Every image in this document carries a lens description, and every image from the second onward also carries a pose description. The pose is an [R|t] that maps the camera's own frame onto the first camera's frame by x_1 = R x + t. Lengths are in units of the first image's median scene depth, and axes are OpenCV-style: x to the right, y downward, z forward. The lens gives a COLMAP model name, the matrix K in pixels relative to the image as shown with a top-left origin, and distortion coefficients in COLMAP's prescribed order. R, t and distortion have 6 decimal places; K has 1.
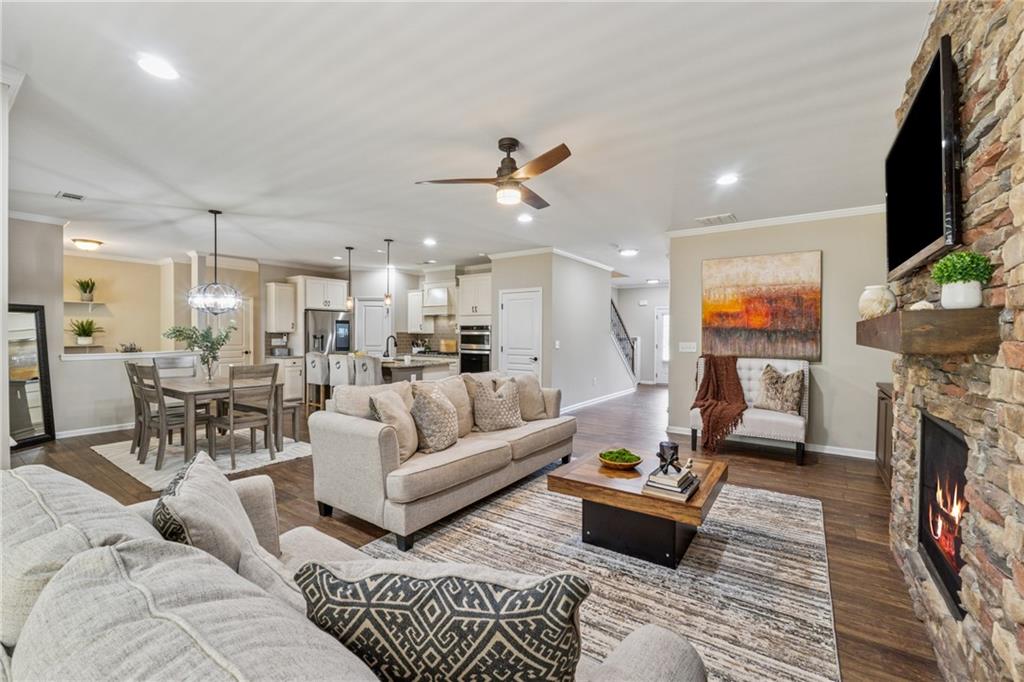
lens RADIAL K [[428.8, 0, 513.8], [0, 428.8, 338.5], [0, 0, 1]] dist [-0.008394, 0.000139]
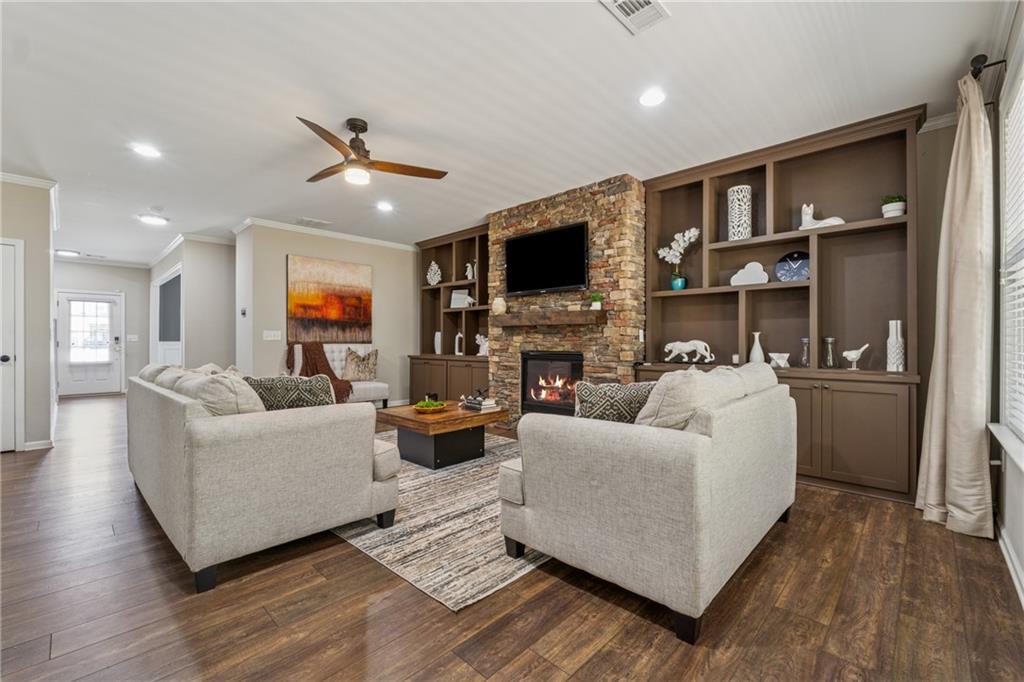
lens RADIAL K [[428.8, 0, 521.6], [0, 428.8, 342.2], [0, 0, 1]] dist [-0.008394, 0.000139]
pose [[0.133709, -0.006324, 0.991000, -0.402254], [0.008097, 0.999953, 0.005289, 0.027302], [-0.990988, 0.007317, 0.133754, 0.200047]]
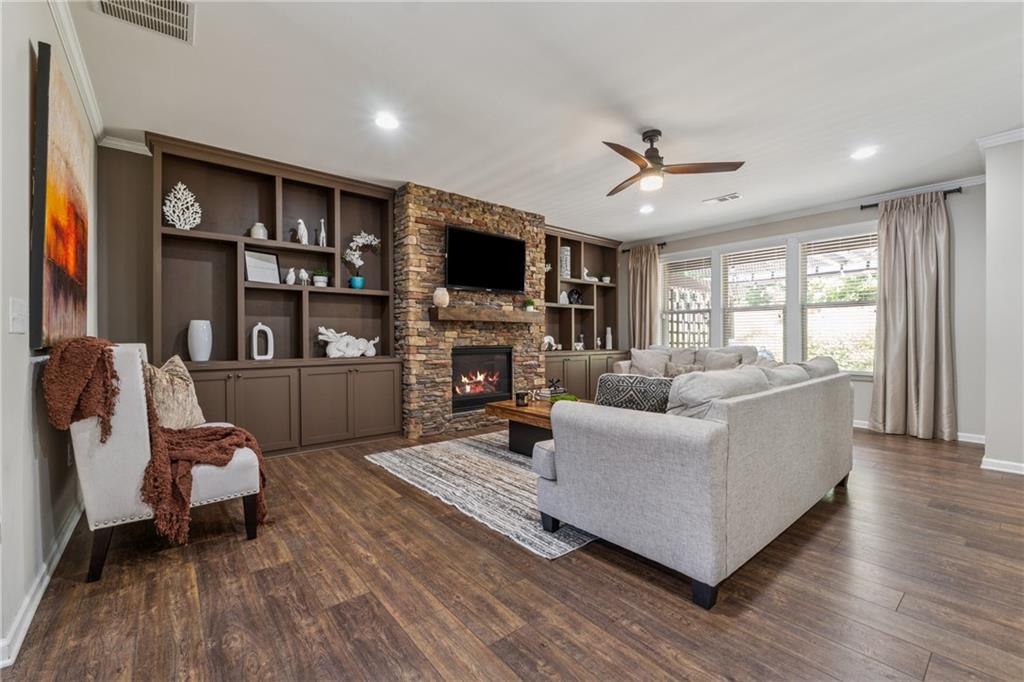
lens RADIAL K [[428.8, 0, 523.3], [0, 428.8, 338.9], [0, 0, 1]] dist [-0.008394, 0.000139]
pose [[-0.969252, -0.005240, 0.246013, 0.005203], [-0.001498, 0.999880, 0.015395, 0.022586], [-0.246064, 0.014553, -0.969144, 0.887707]]
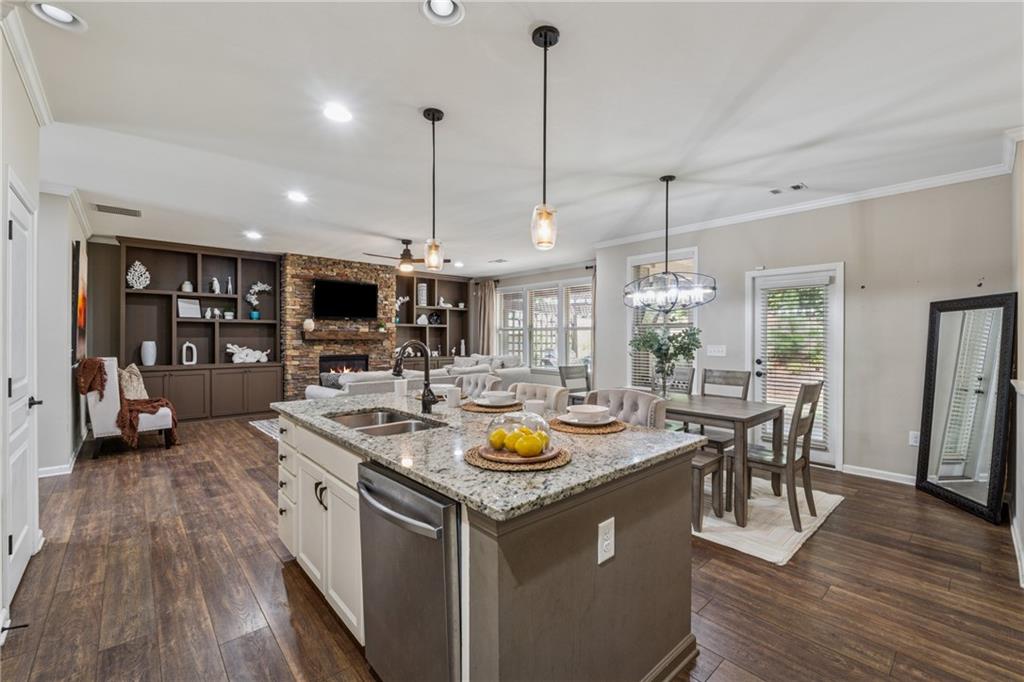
lens RADIAL K [[428.8, 0, 521.5], [0, 428.8, 337.0], [0, 0, 1]] dist [-0.008394, 0.000139]
pose [[-0.980073, -0.007827, 0.198484, -0.389541], [-0.006000, 0.999934, 0.009804, -0.012051], [-0.198547, 0.008418, -0.980055, 1.172030]]
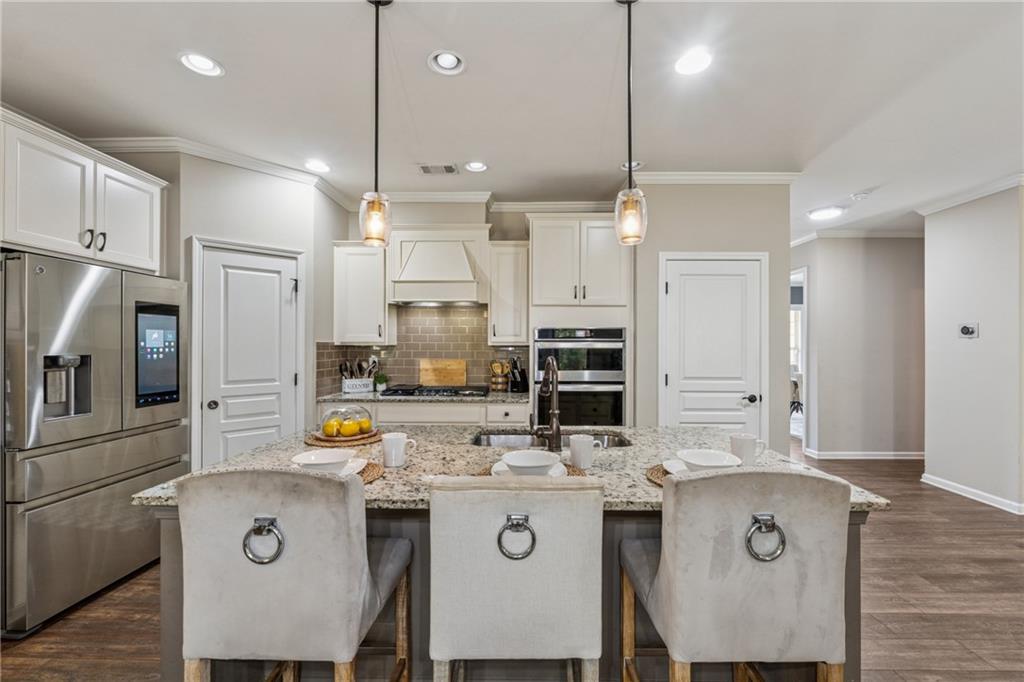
lens RADIAL K [[428.8, 0, 517.8], [0, 428.8, 341.8], [0, 0, 1]] dist [-0.008394, 0.000139]
pose [[0.823956, 0.000696, 0.566654, -0.414635], [0.006047, 0.999931, -0.010022, -0.012554], [-0.566622, 0.011684, 0.823895, 0.697002]]
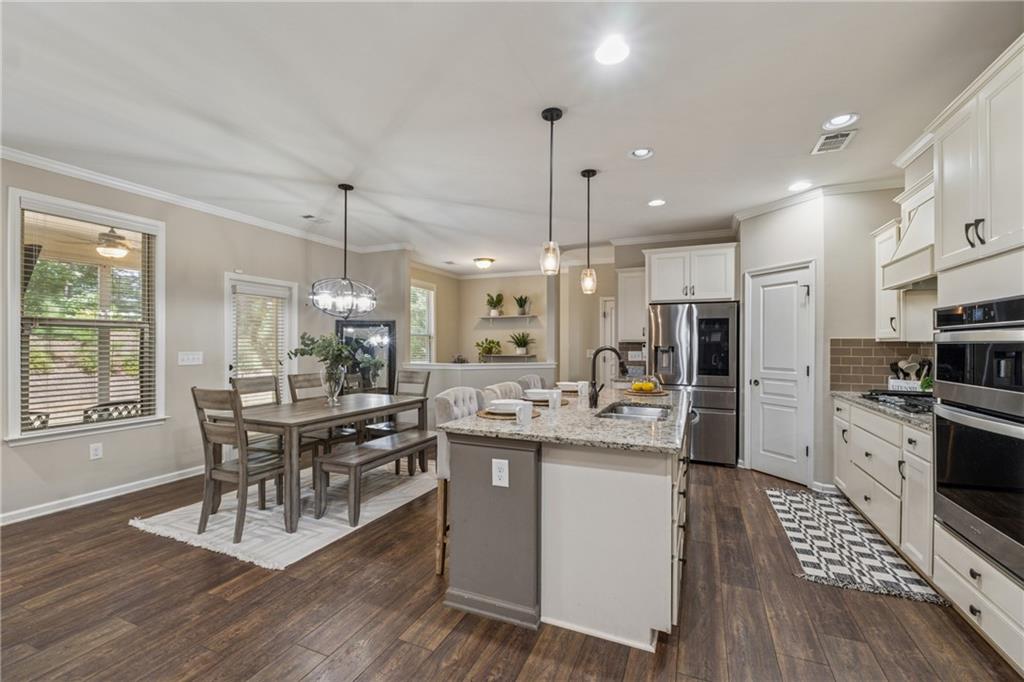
lens RADIAL K [[428.8, 0, 515.1], [0, 428.8, 342.1], [0, 0, 1]] dist [-0.008394, 0.000139]
pose [[0.213255, -0.010162, -0.976944, 0.081081], [-0.010052, 0.999870, -0.012595, -0.004204], [0.976945, 0.012506, 0.213125, 0.738387]]
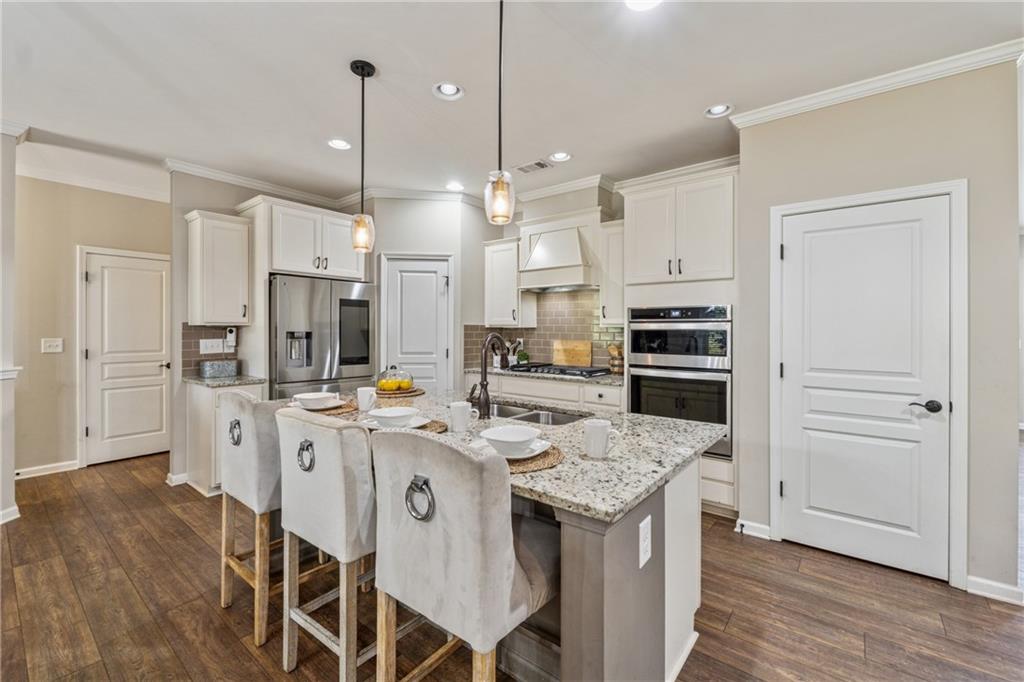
lens RADIAL K [[428.8, 0, 518.5], [0, 428.8, 328.2], [0, 0, 1]] dist [-0.008394, 0.000139]
pose [[0.998849, -0.000916, -0.047949, -0.227107], [0.000327, 0.999924, -0.012302, -0.006191], [0.047957, 0.012272, 0.998774, 0.619846]]
